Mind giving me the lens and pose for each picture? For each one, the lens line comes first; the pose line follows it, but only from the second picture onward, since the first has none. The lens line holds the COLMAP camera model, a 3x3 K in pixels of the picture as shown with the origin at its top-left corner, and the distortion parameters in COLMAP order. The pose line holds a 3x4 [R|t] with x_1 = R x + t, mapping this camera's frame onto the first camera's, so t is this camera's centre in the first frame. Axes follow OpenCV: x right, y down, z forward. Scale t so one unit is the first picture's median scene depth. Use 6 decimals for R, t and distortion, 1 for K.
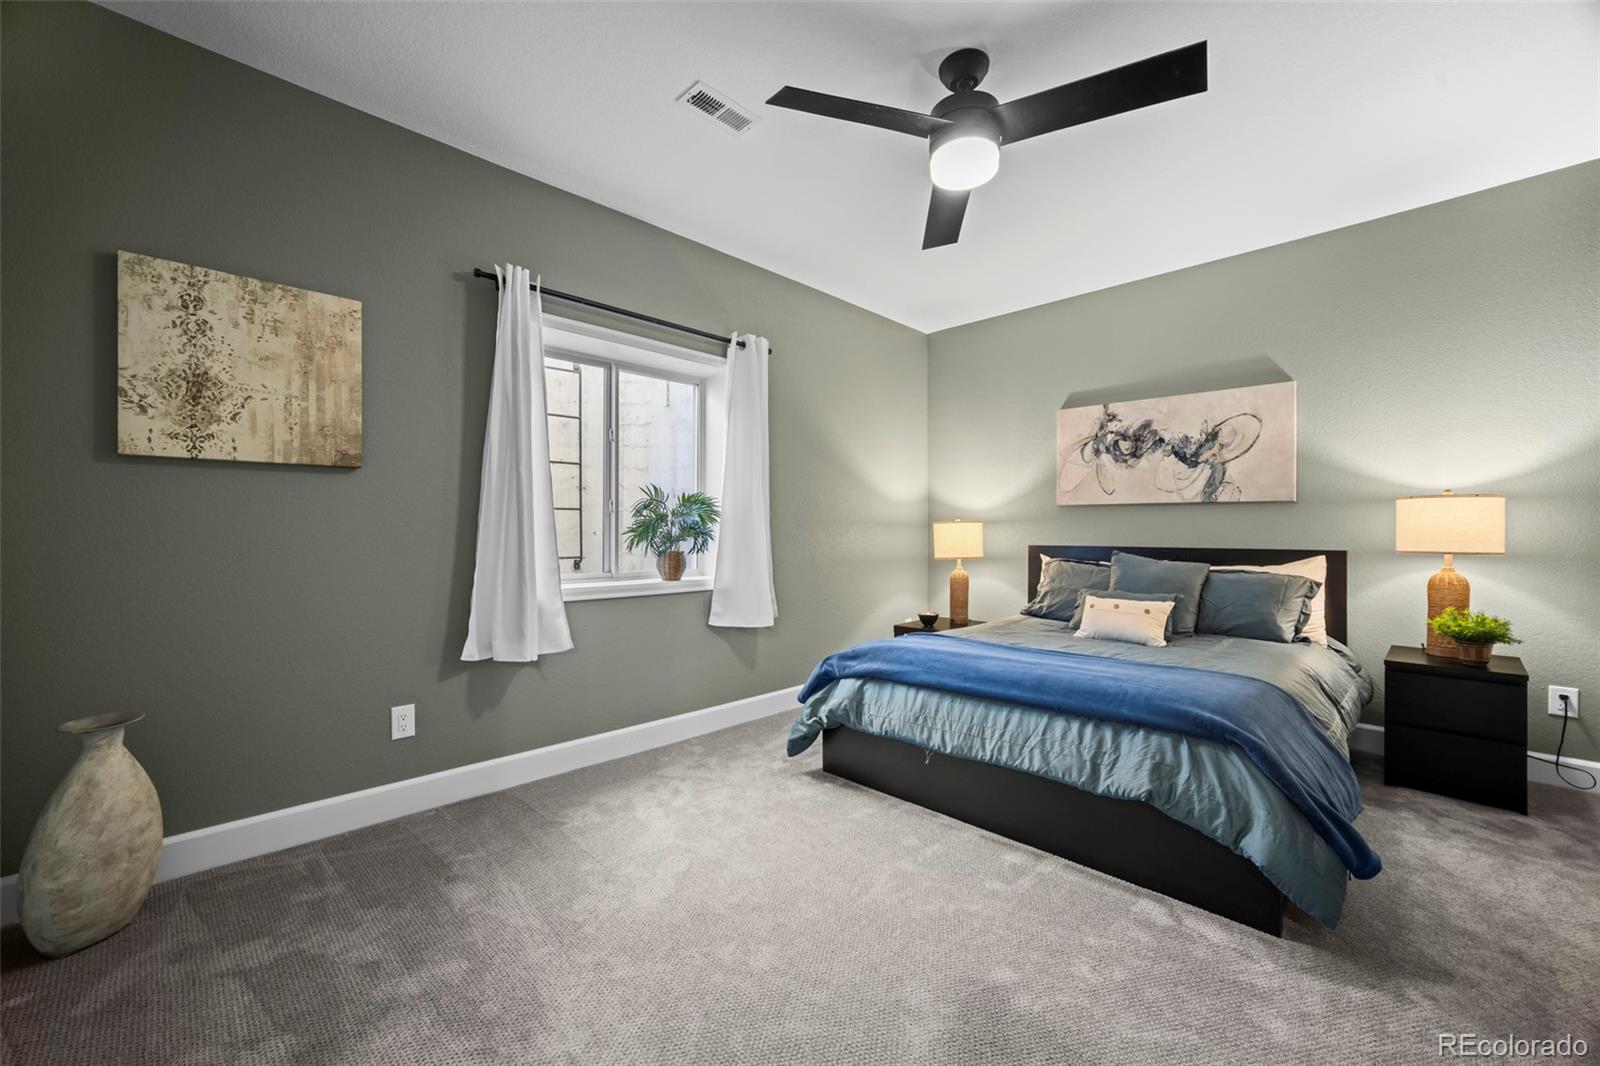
lens RADIAL K [[632.2, 0, 803.8], [0, 632.2, 531.1], [0, 0, 1]] dist [-0.000959, 0.000159]
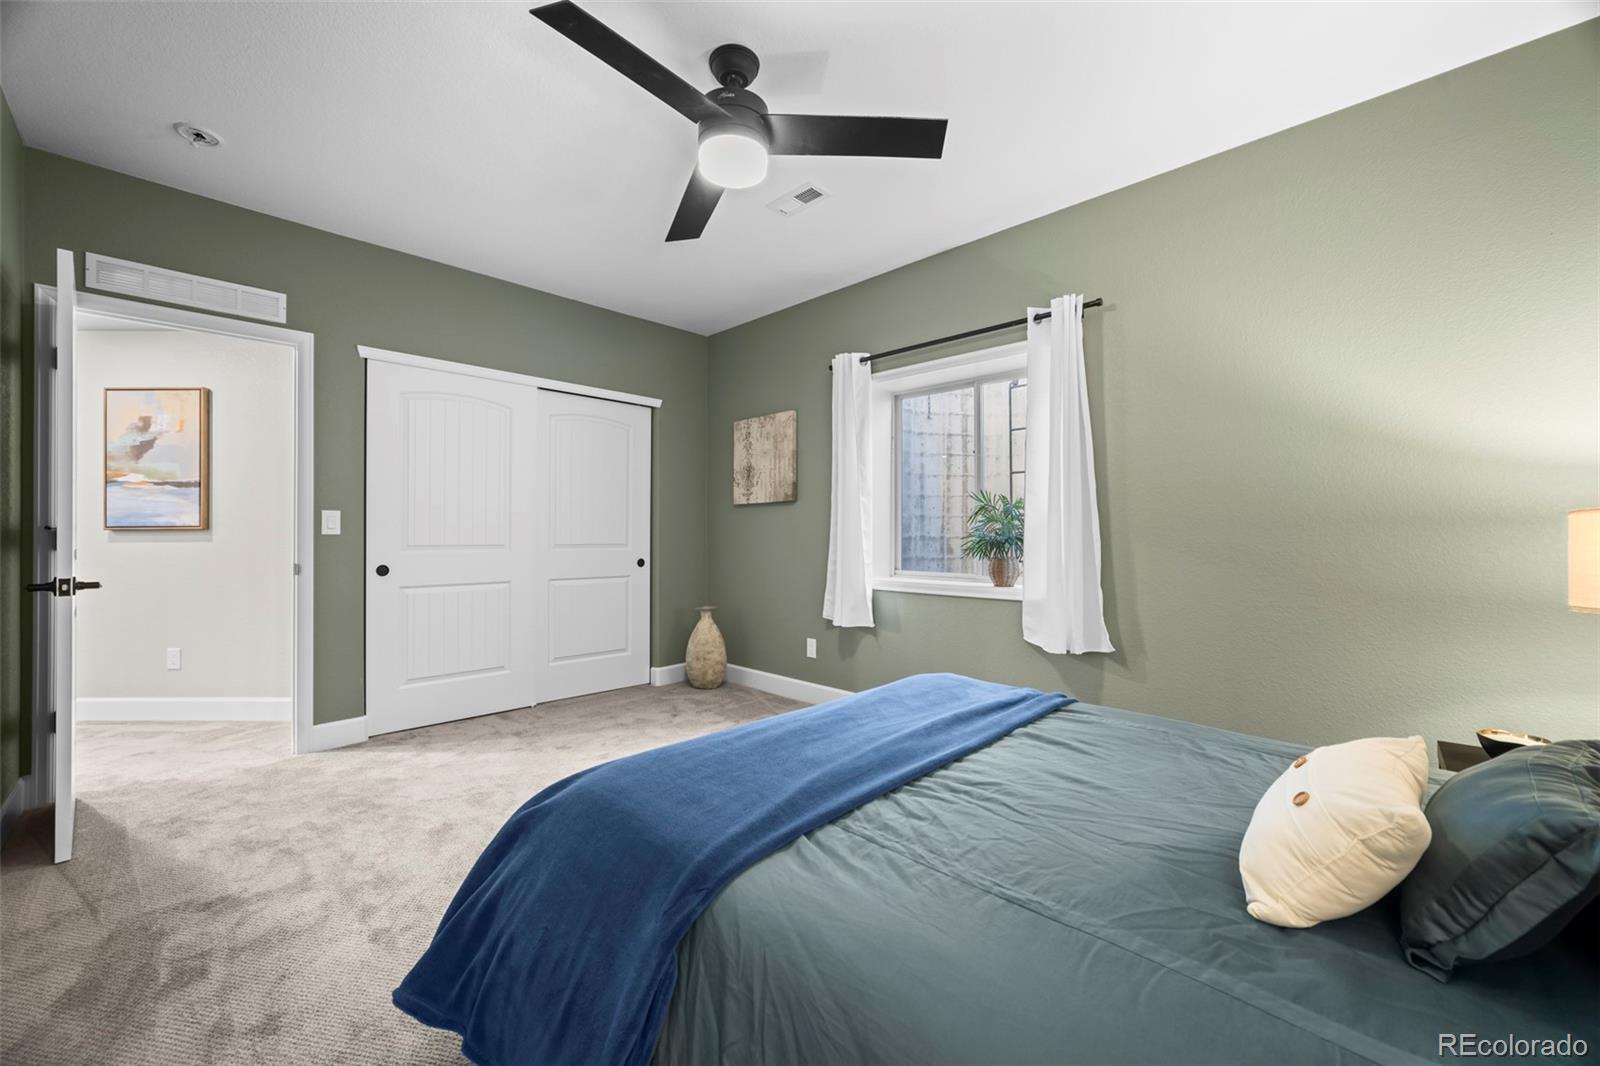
lens RADIAL K [[626.9, 0, 793.1], [0, 626.9, 539.9], [0, 0, 1]] dist [0.000509, 0.000406]
pose [[0.006688, 0.001875, -0.999976, 1.198461], [-0.006127, 0.999980, 0.001834, 0.008903], [0.999959, 0.006115, 0.006699, 1.066216]]
